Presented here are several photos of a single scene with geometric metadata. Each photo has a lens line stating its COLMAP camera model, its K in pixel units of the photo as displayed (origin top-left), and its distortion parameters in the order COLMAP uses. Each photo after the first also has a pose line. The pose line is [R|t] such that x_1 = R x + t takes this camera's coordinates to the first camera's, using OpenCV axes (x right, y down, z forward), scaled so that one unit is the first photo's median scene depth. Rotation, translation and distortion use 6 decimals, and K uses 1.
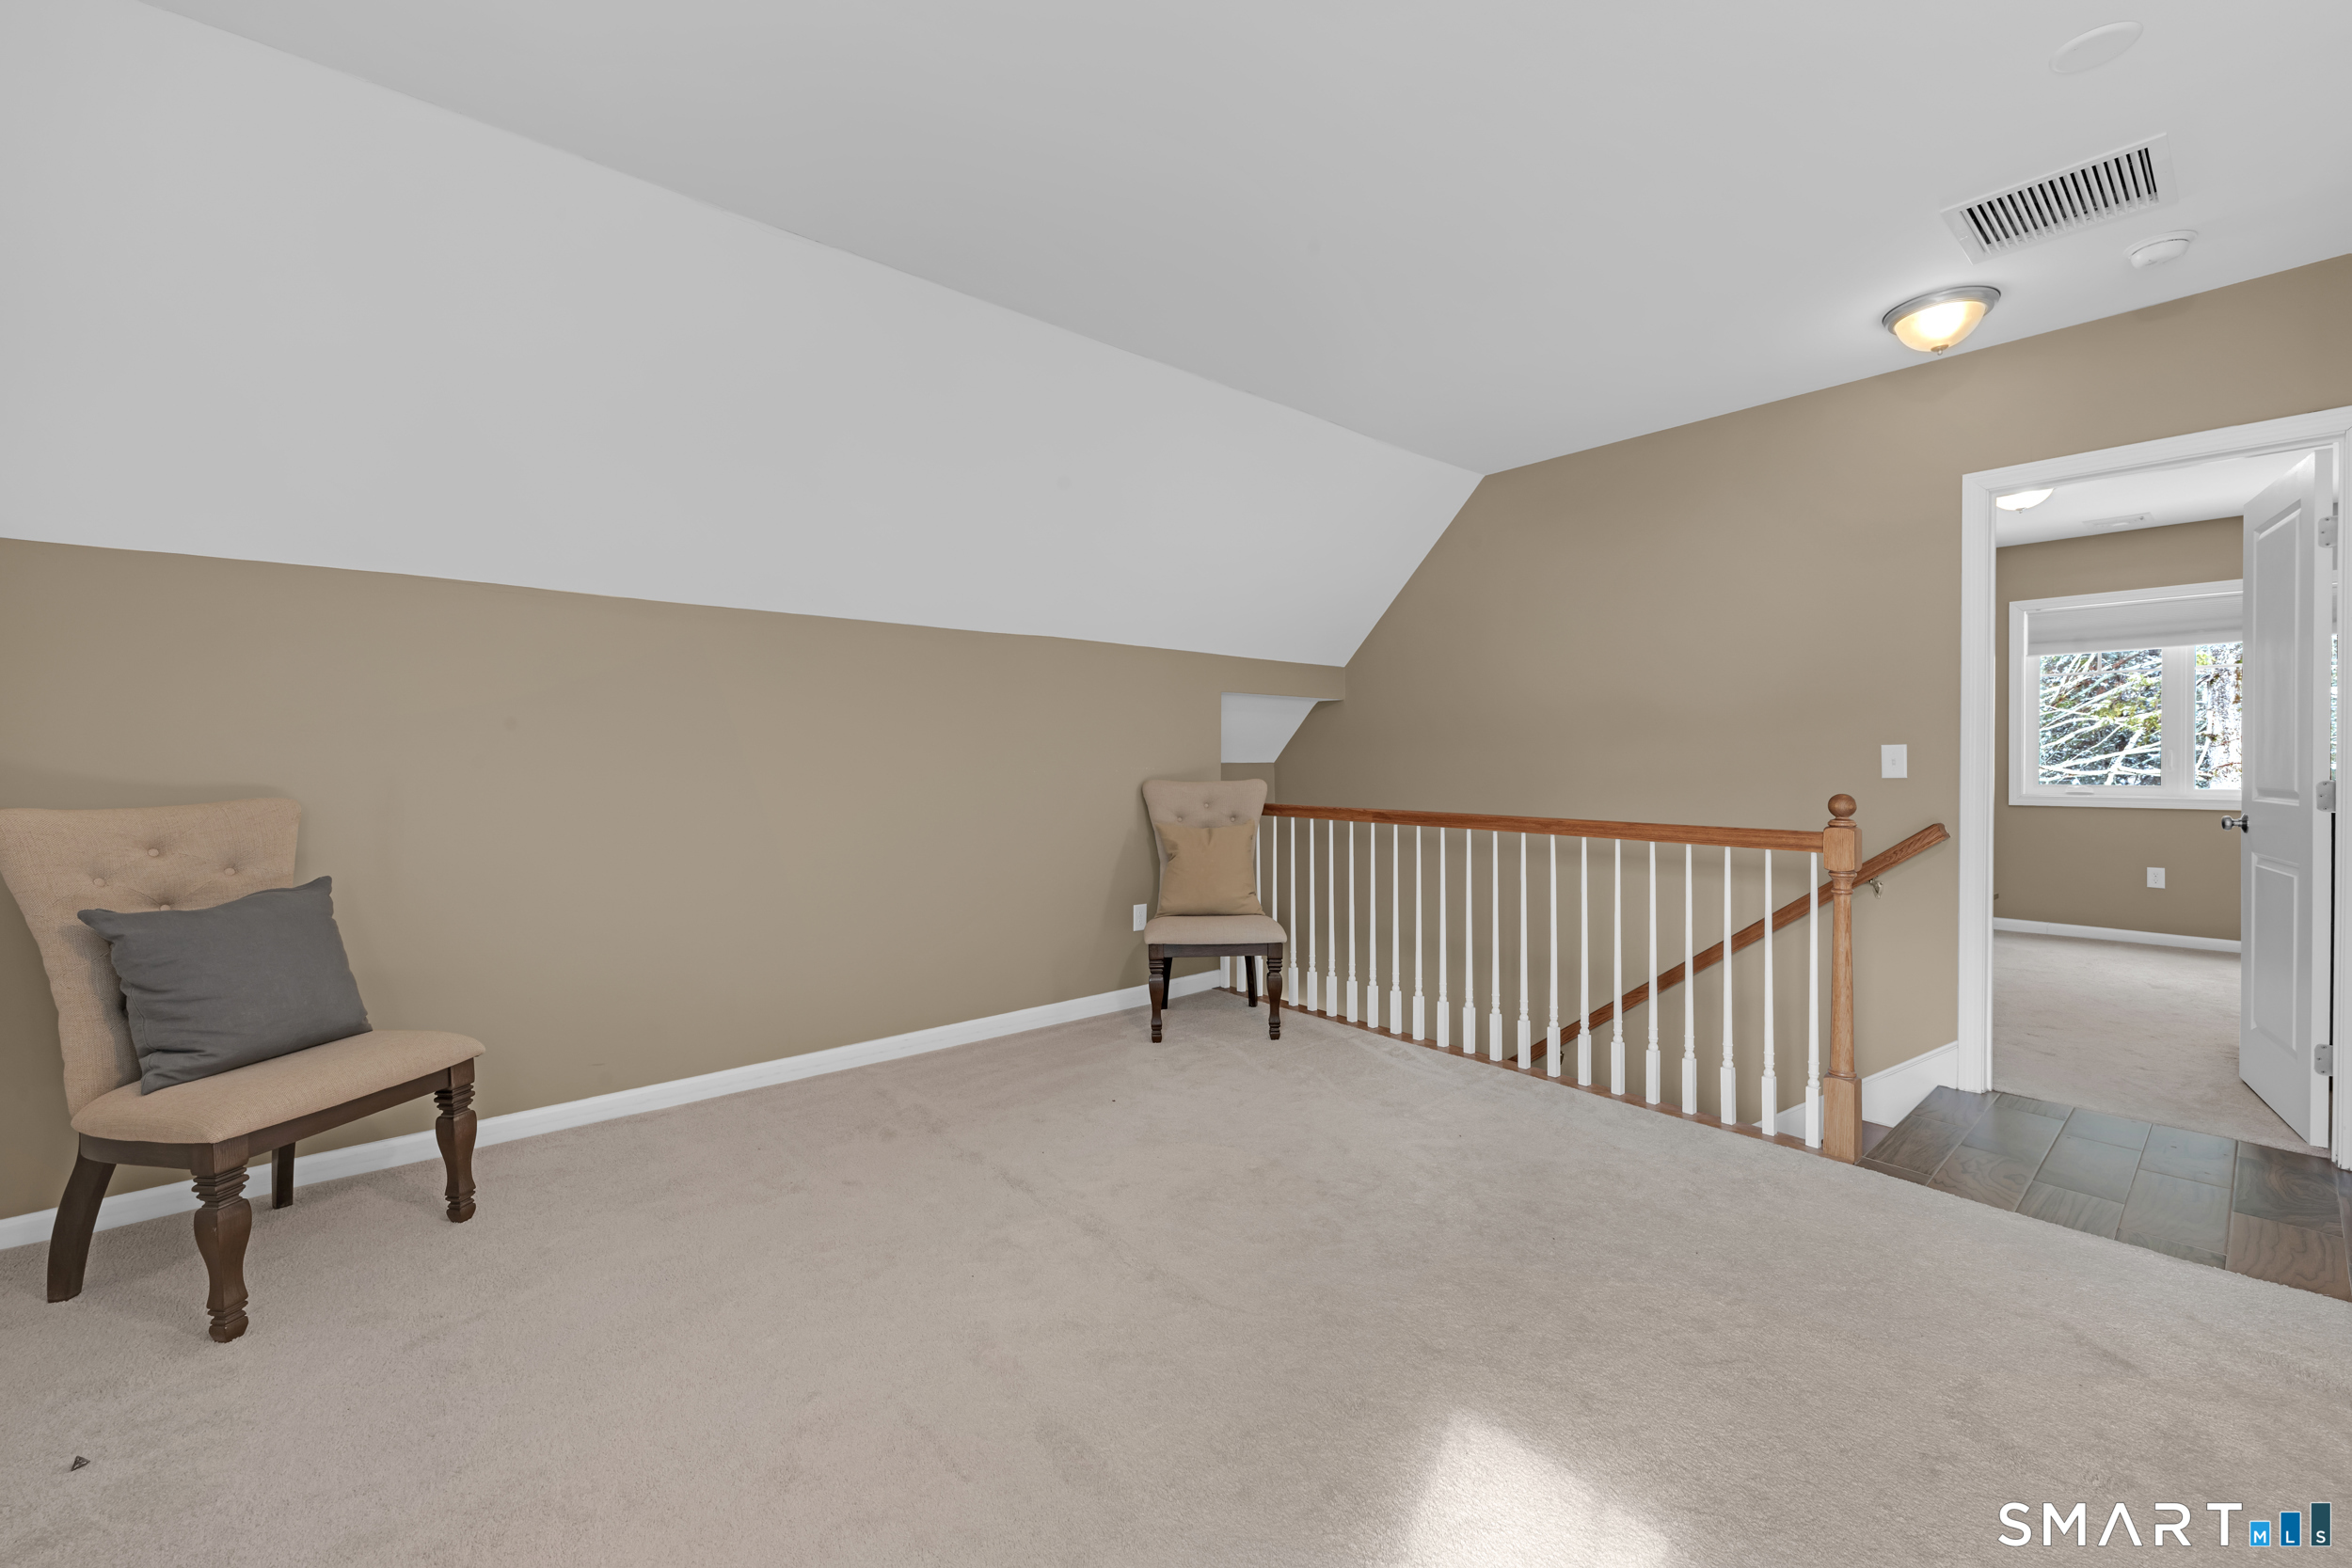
lens RADIAL K [[957.8, 0, 1176.5], [0, 957.8, 778.7], [0, 0, 1]] dist [-0.000482, 0.000047]
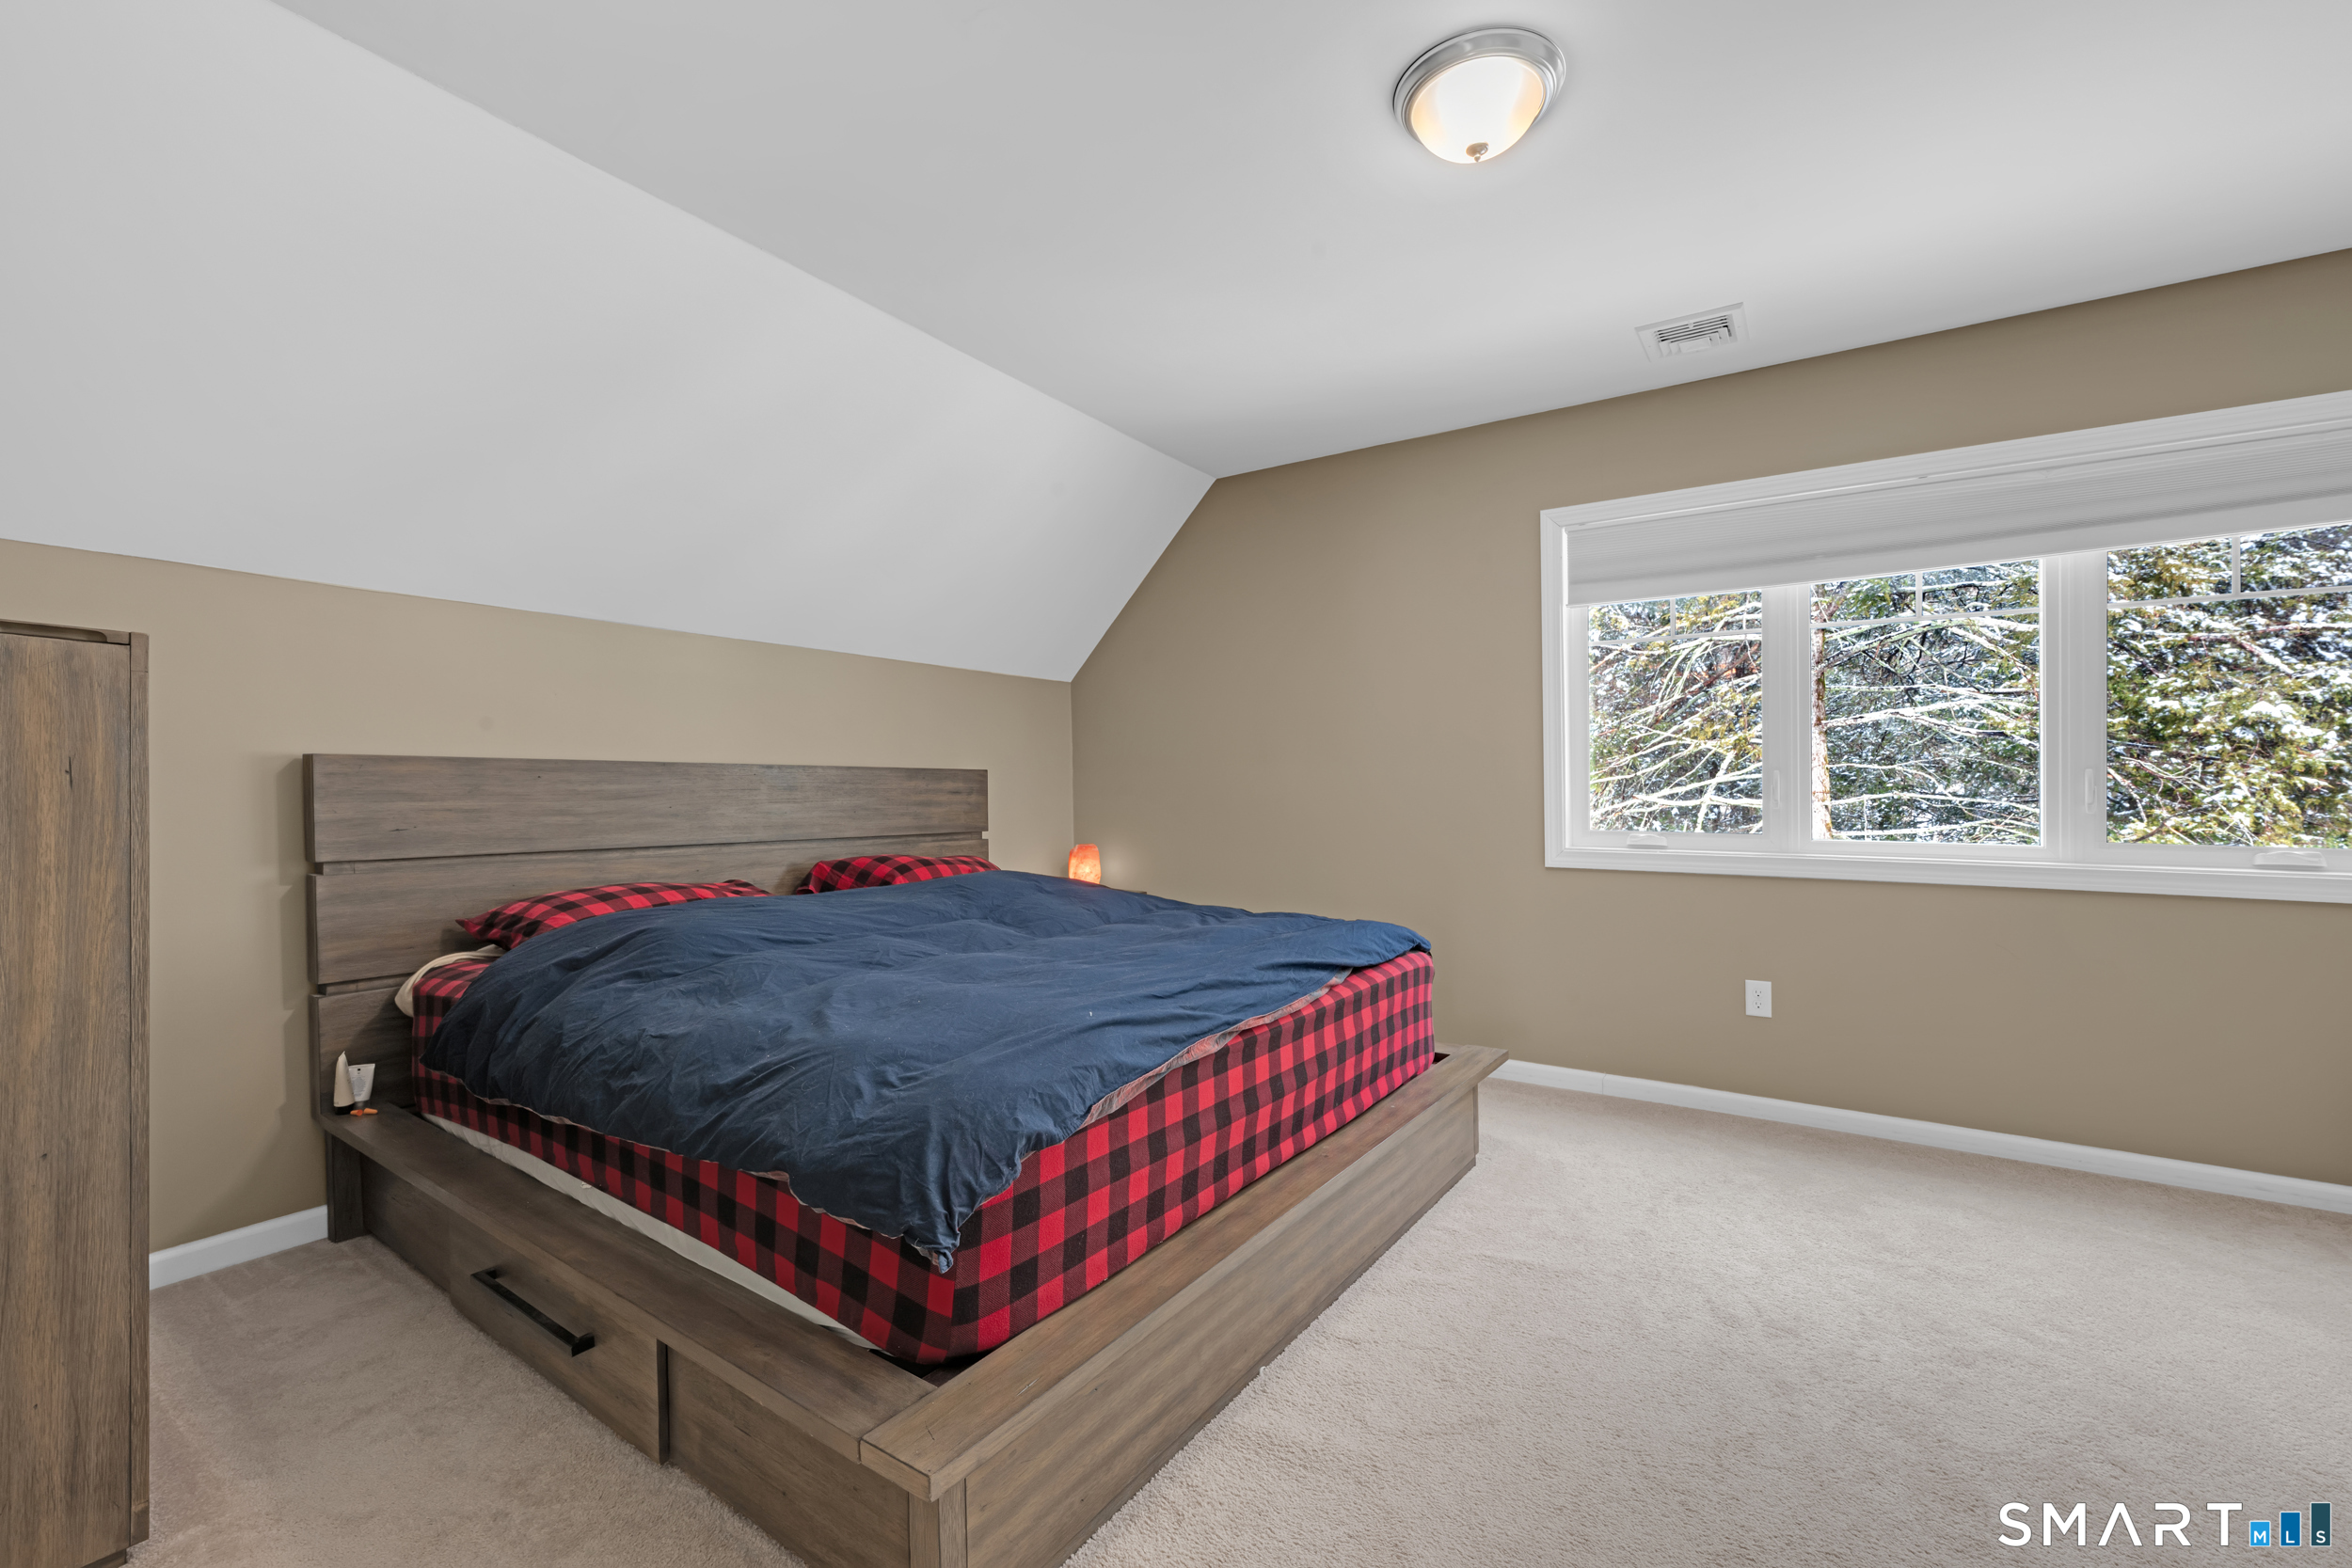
lens RADIAL K [[957.8, 0, 1178.4], [0, 957.8, 789.2], [0, 0, 1]] dist [-0.000482, 0.000047]
pose [[0.964799, 0.000875, 0.262988, 0.275315], [0.003708, 0.999850, -0.016928, -0.005402], [-0.262964, 0.017307, 0.964651, 0.274547]]
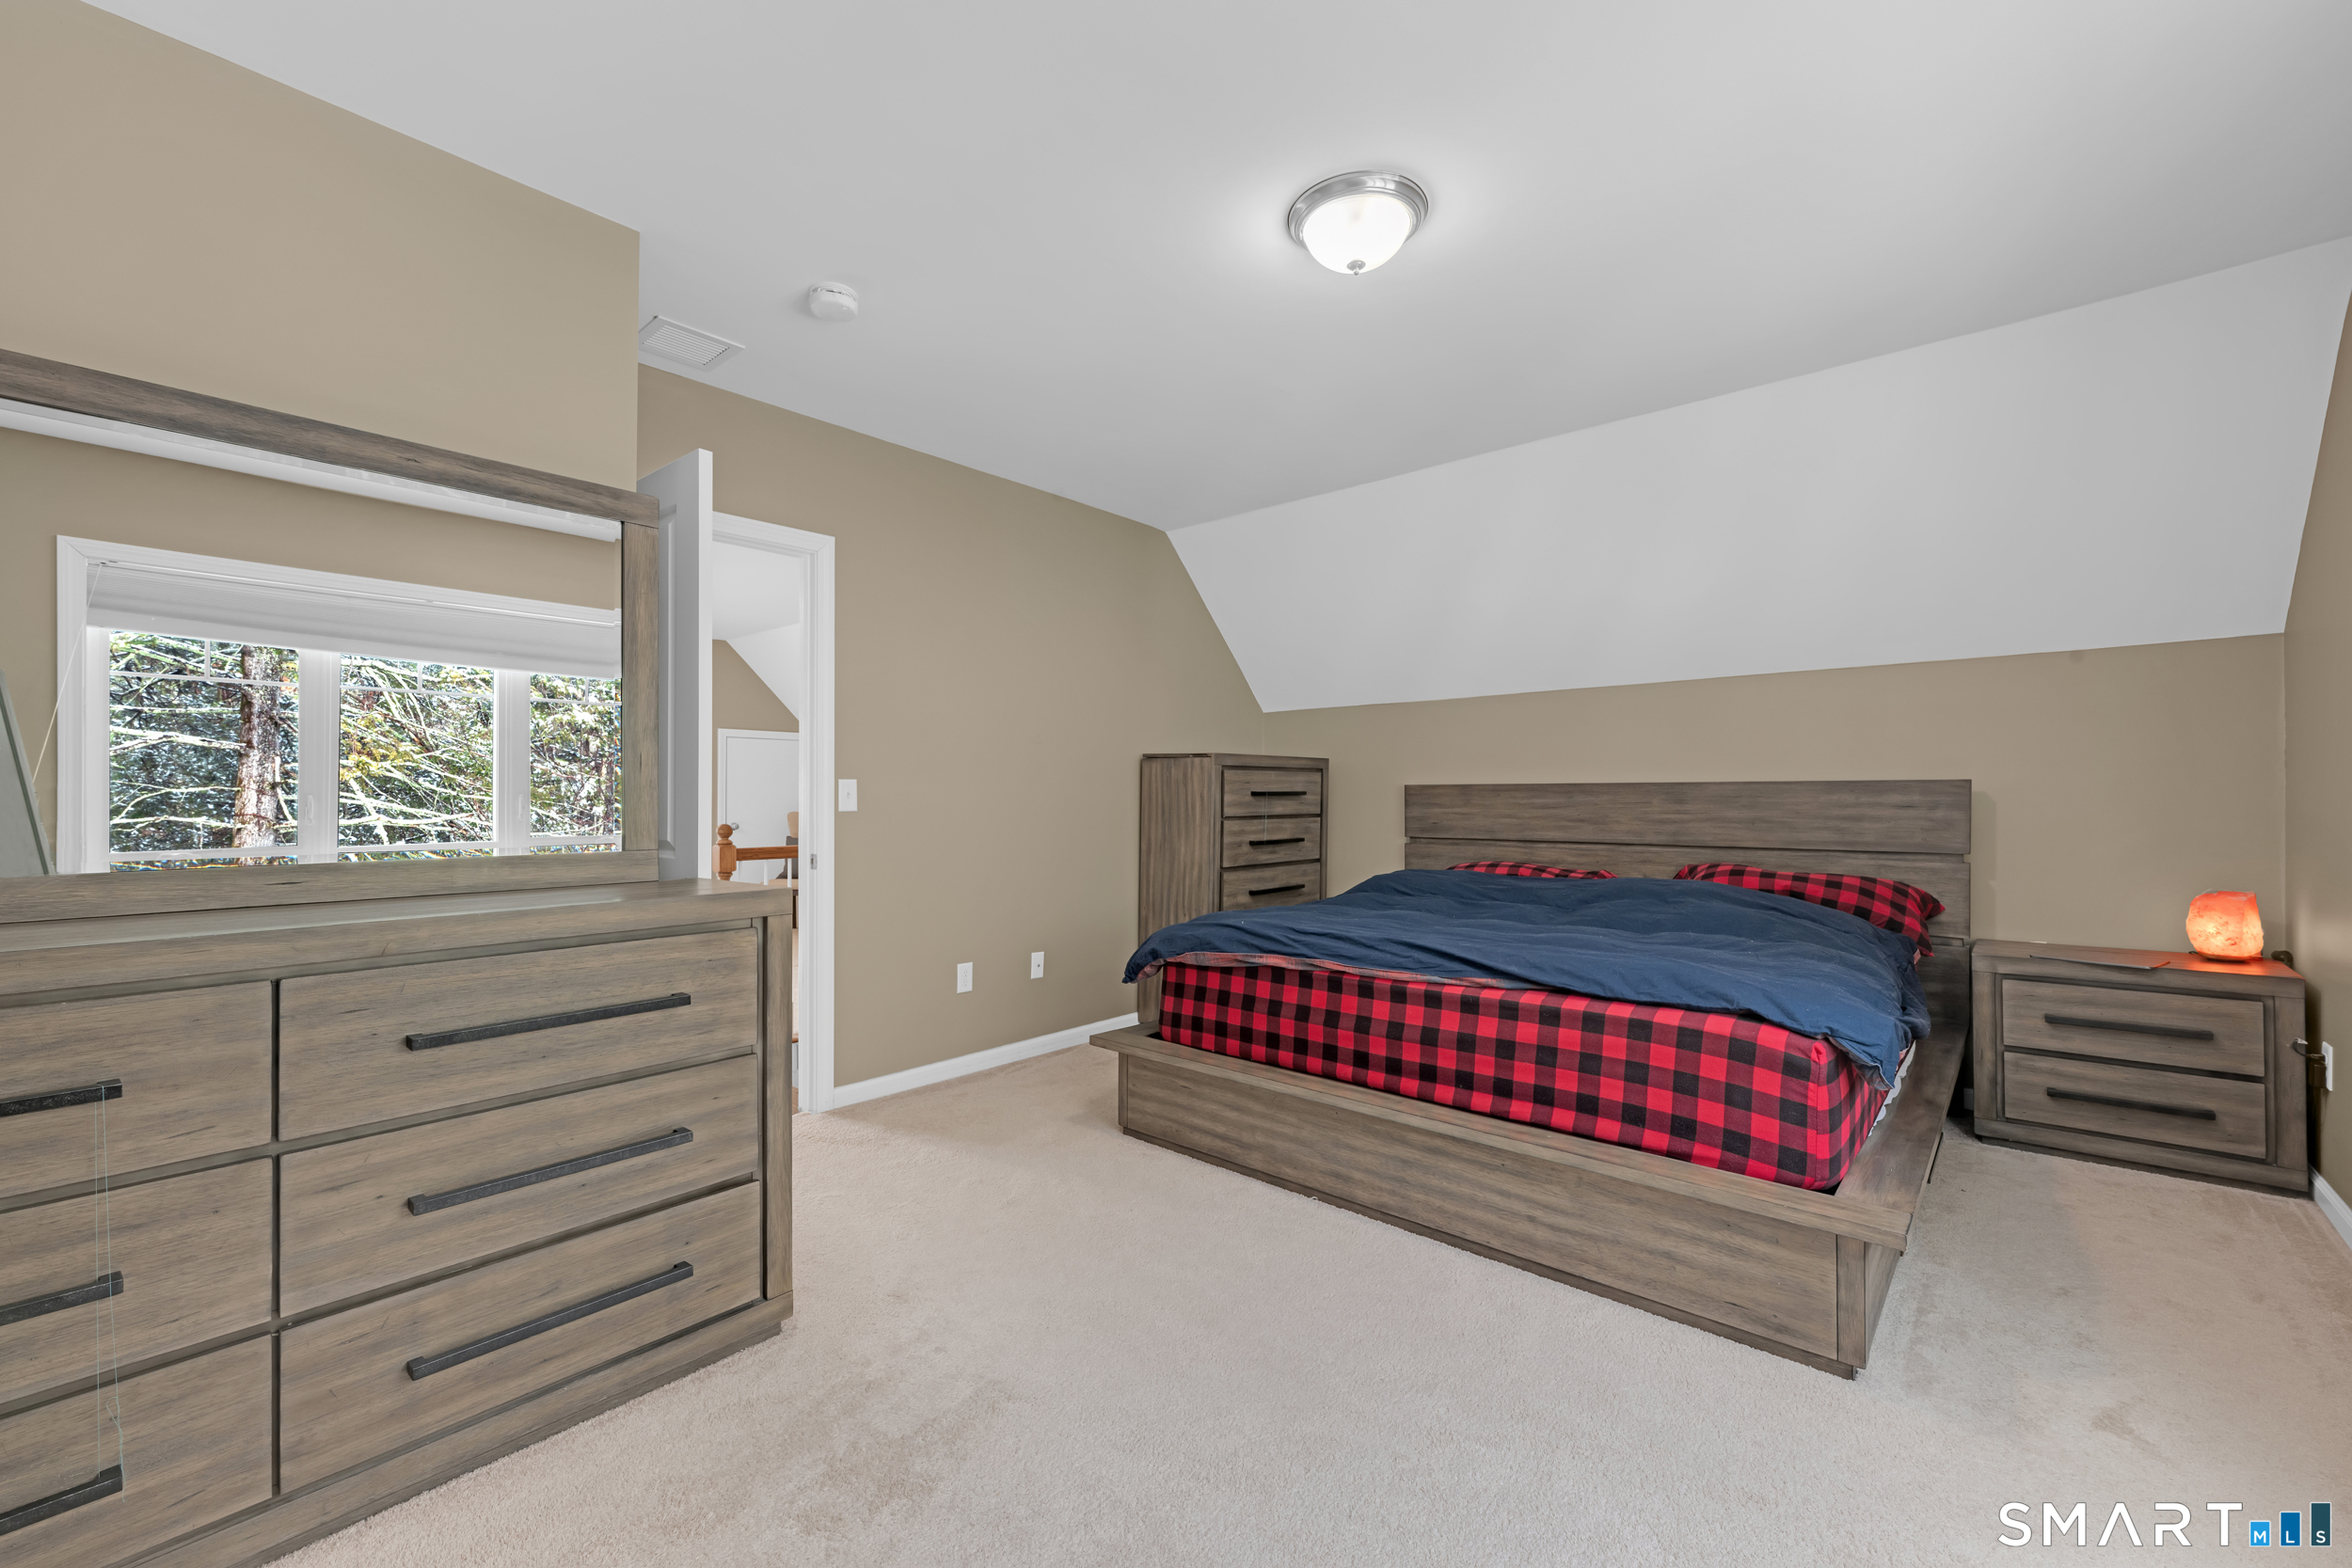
lens RADIAL K [[929.0, 0, 1178.3], [0, 929.0, 792.4], [0, 0, 1]] dist [0.000706, 0.000051]
pose [[0.153475, -0.007343, -0.988125, 0.775954], [-0.017672, 0.999792, -0.010174, -0.009859], [0.987995, 0.019024, 0.153313, 0.423347]]
